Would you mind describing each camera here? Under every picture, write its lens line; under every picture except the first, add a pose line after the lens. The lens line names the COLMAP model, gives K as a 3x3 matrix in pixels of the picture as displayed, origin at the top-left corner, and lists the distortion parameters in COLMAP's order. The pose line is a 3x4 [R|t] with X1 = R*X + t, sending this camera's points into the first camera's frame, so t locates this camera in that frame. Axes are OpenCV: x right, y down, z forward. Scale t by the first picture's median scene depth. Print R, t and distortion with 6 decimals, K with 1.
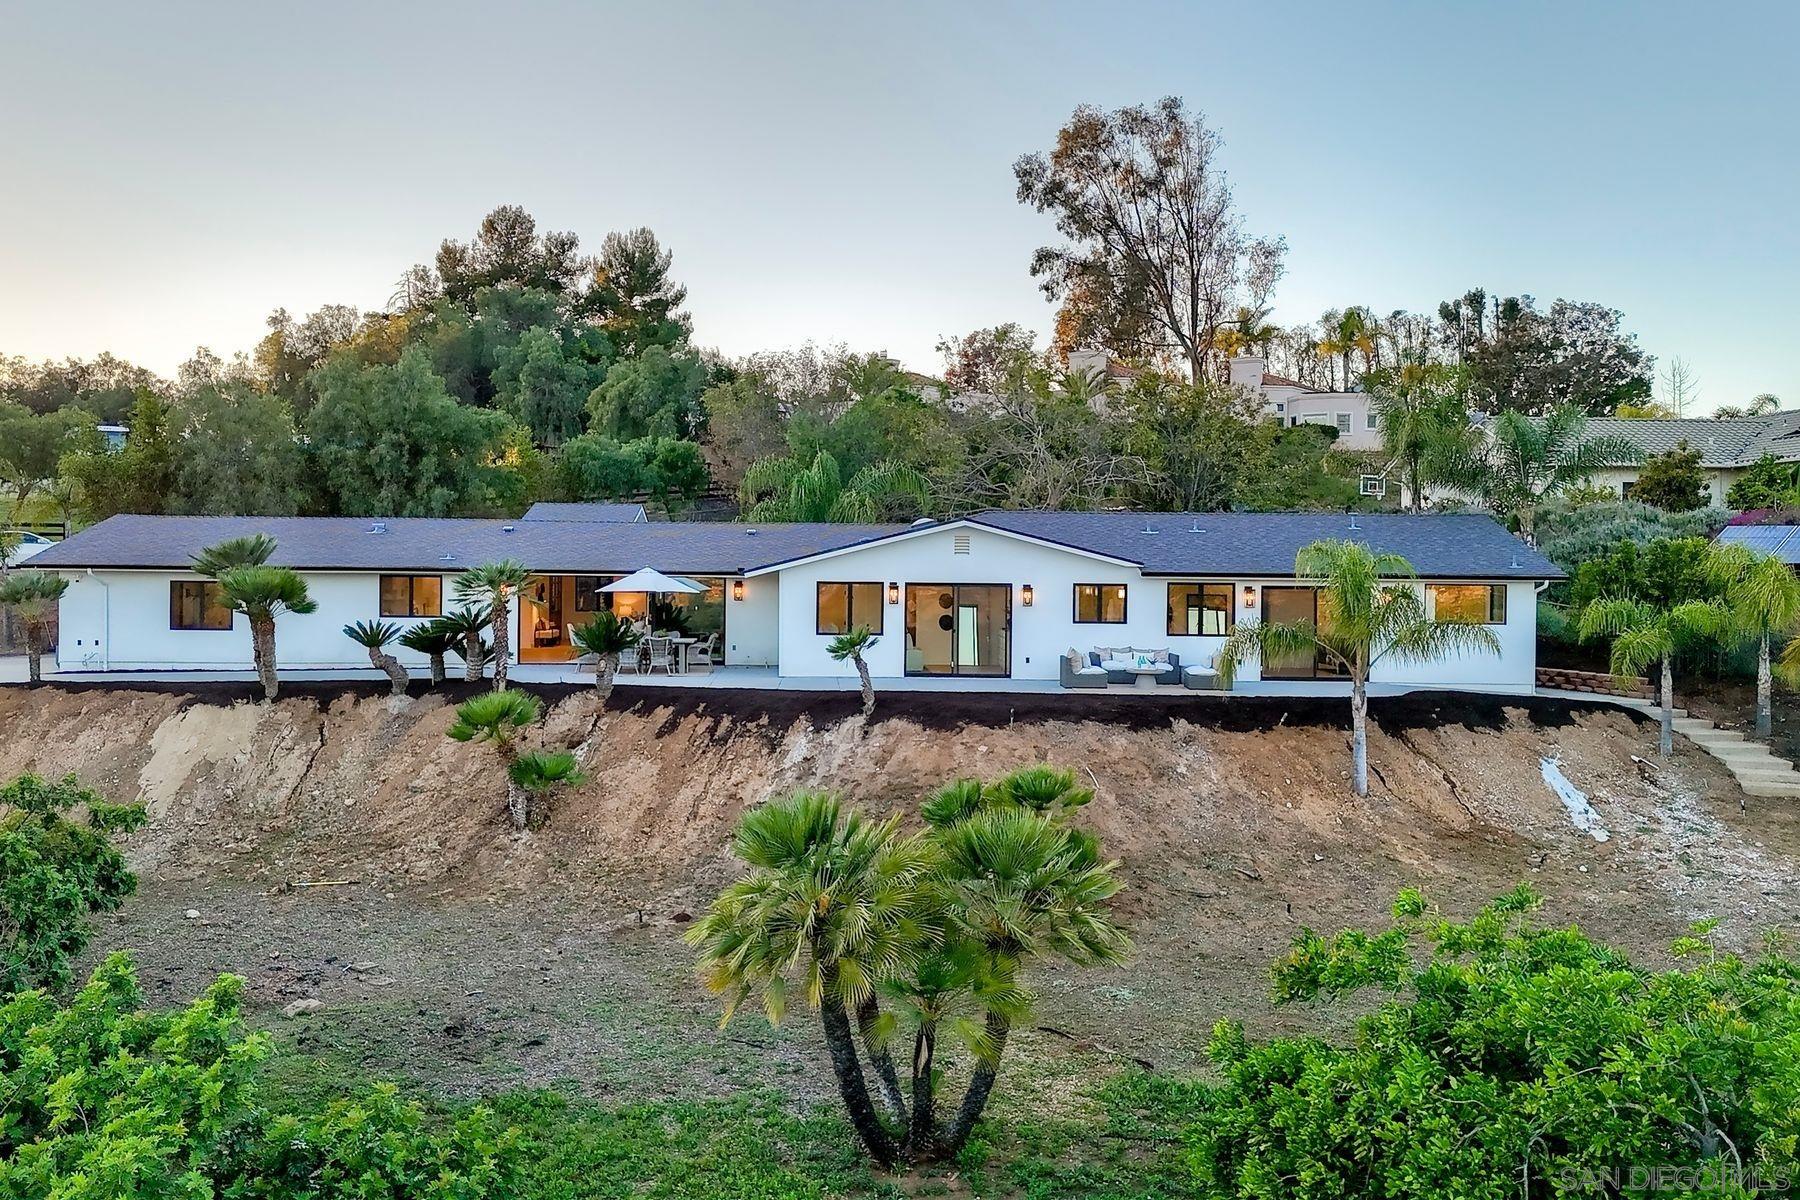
lens RADIAL K [[1556.2, 0, 843.4], [0, 1556.2, 593.9], [0, 0, 1]] dist [0.132668, -0.300367]
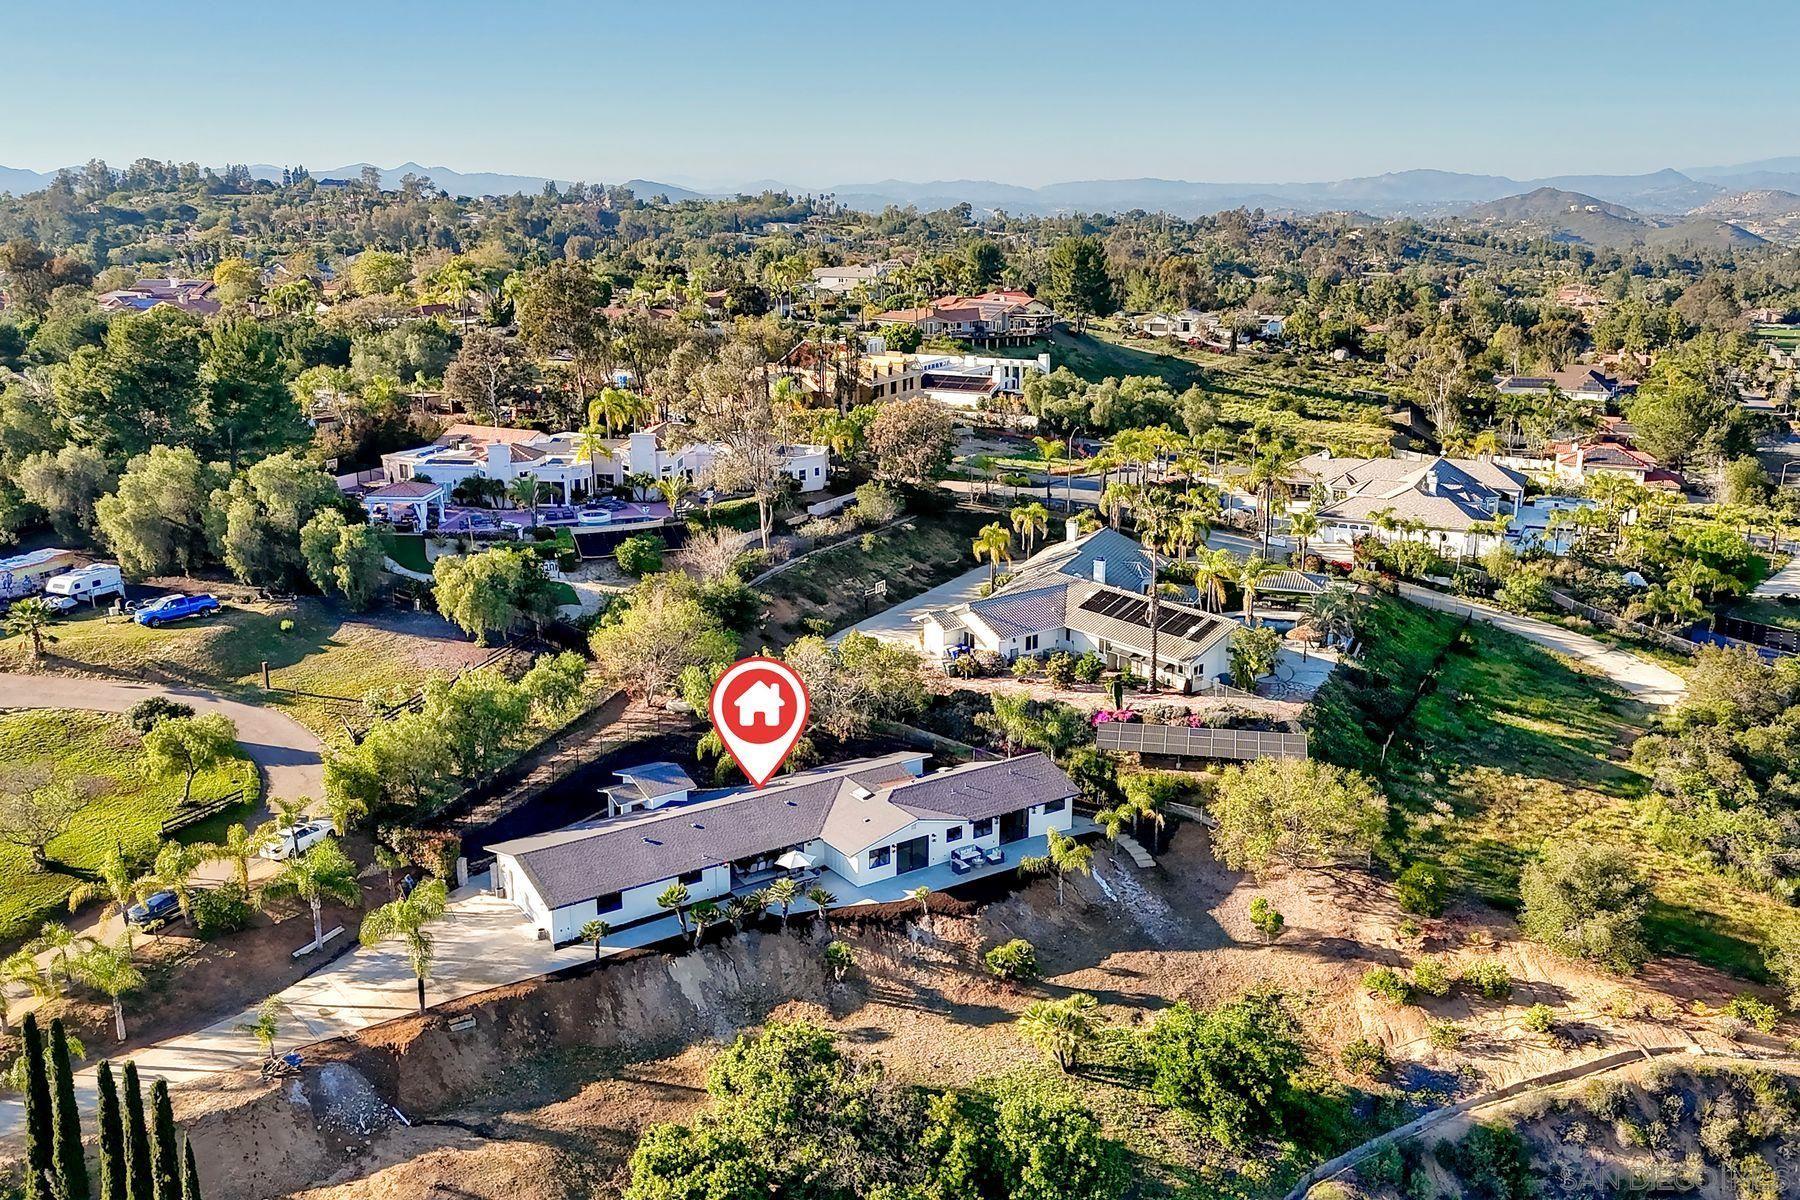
lens RADIAL K [[1575.9, 0, 953.6], [0, 1575.9, 600.0], [0, 0, 1]] dist [0.114179, -0.158059]
pose [[0.825155, -0.143998, 0.546245, -1.402091], [0.009059, 0.970215, 0.242078, -1.151379], [-0.564834, -0.194803, 0.801882, -1.265994]]
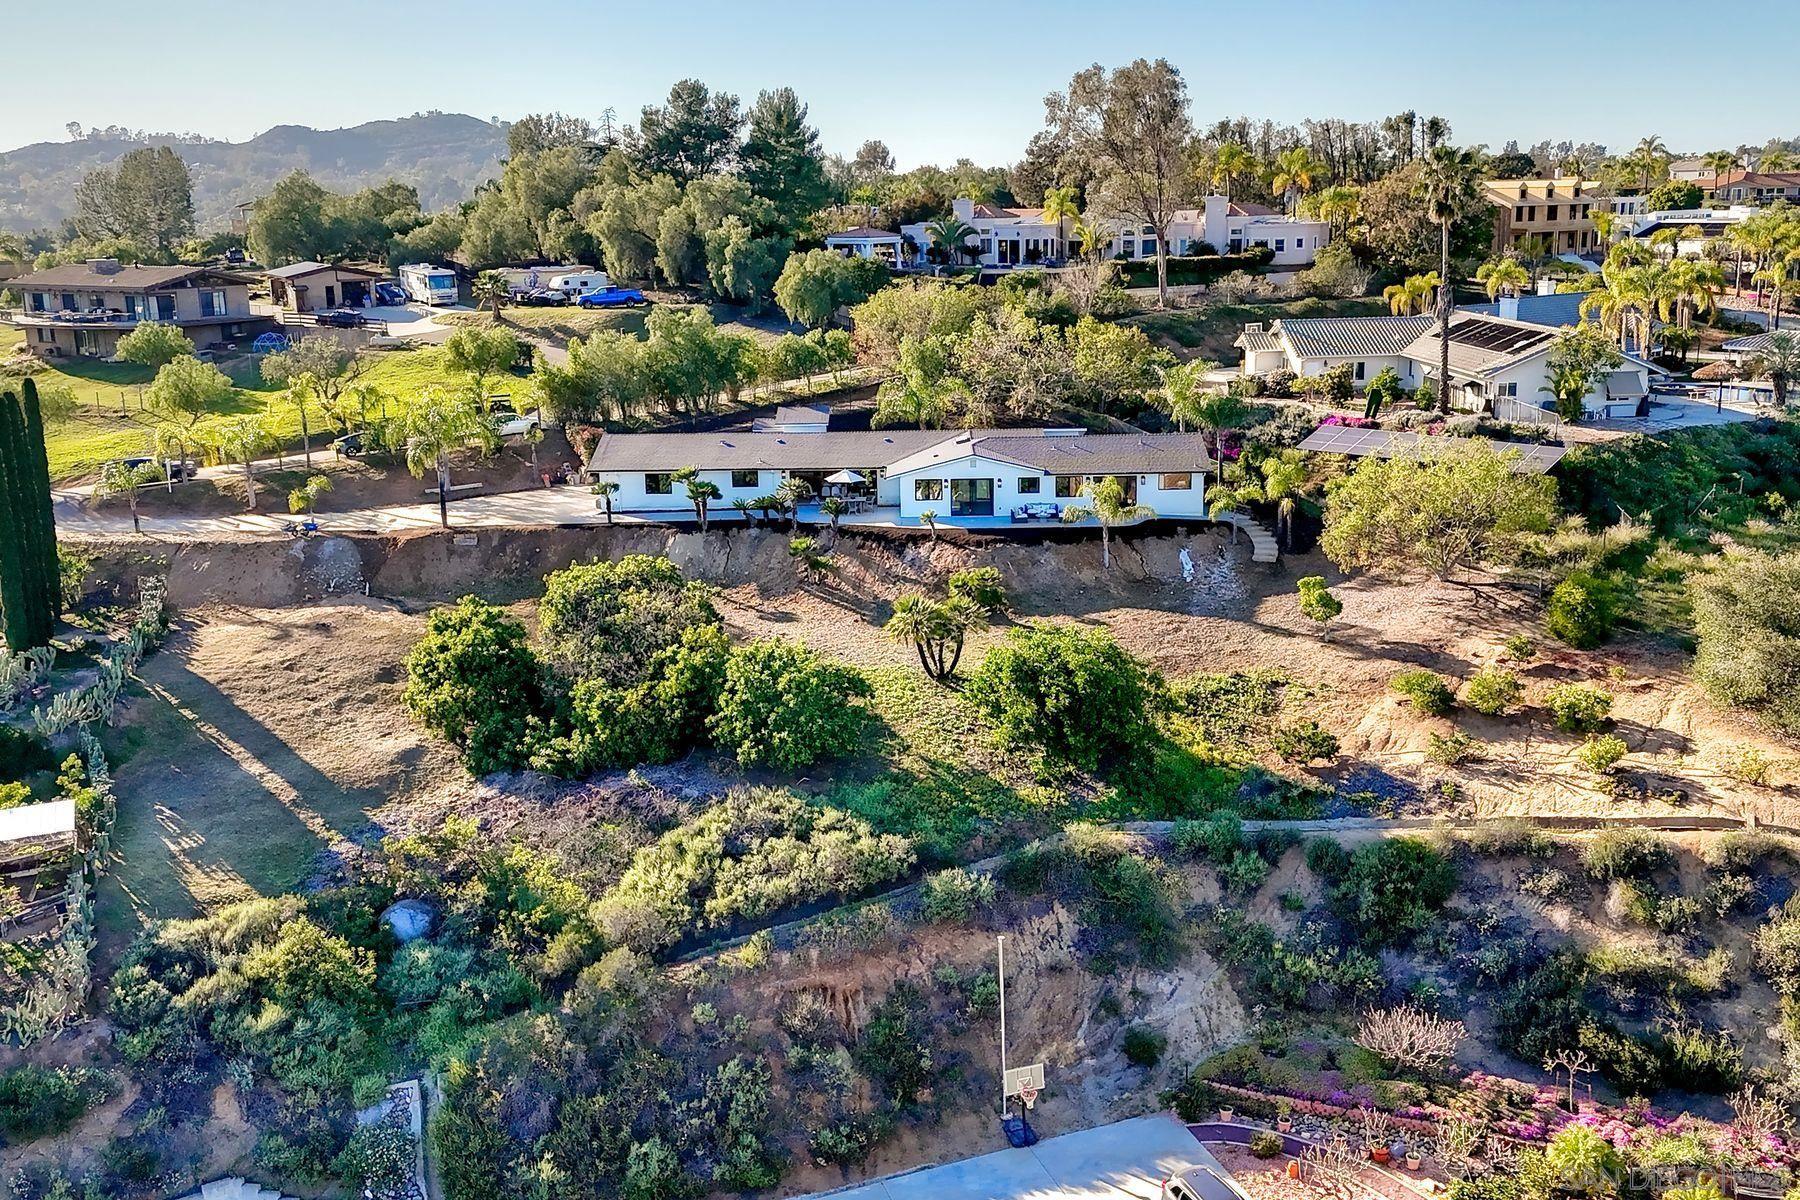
lens RADIAL K [[1603.9, 0, 910.3], [0, 1603.9, 551.2], [0, 0, 1]] dist [0.081493, -0.074012]
pose [[0.999310, -0.019976, -0.031307, 0.055702], [0.025859, 0.979351, 0.200509, -0.430652], [0.026655, -0.201180, 0.979192, -1.618167]]
